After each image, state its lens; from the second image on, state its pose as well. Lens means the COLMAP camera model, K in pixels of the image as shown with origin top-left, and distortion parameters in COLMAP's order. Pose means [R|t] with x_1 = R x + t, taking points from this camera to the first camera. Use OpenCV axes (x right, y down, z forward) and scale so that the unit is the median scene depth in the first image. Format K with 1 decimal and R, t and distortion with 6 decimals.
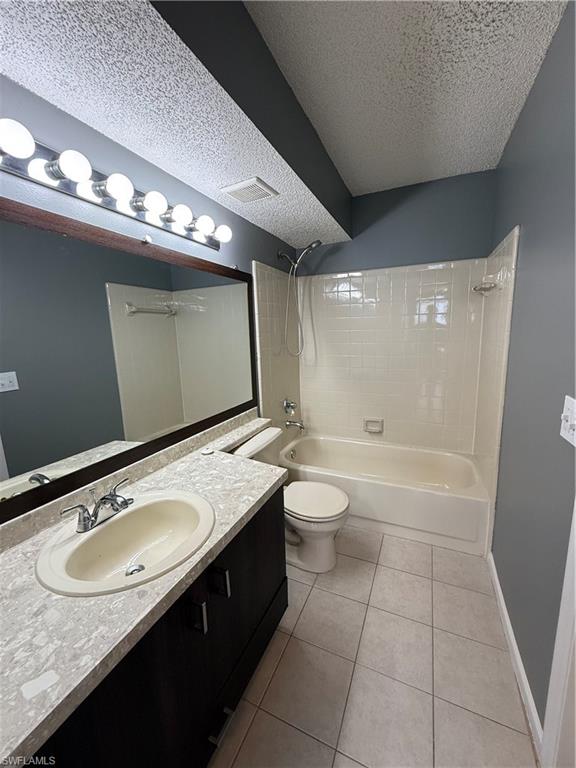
lens RADIAL K [[307.0, 0, 288.9], [0, 307.0, 382.6], [0, 0, 1]] dist [0.000379, -0.000006]
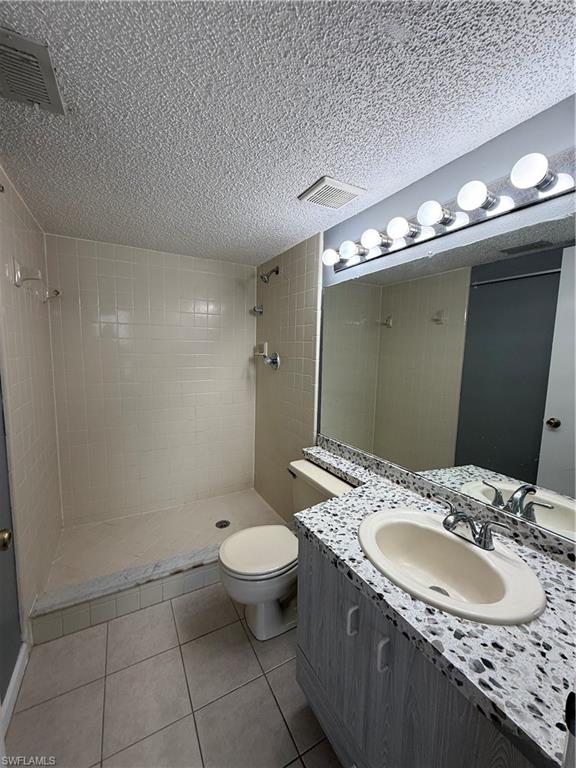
lens RADIAL K [[307.0, 0, 288.9], [0, 307.0, 384.5], [0, 0, 1]] dist [0.000379, -0.000006]
pose [[-0.603176, 0.113162, -0.789540, 0.663032], [-0.127571, 0.963454, 0.235547, -0.272507], [0.787340, 0.242799, -0.566696, 1.423007]]
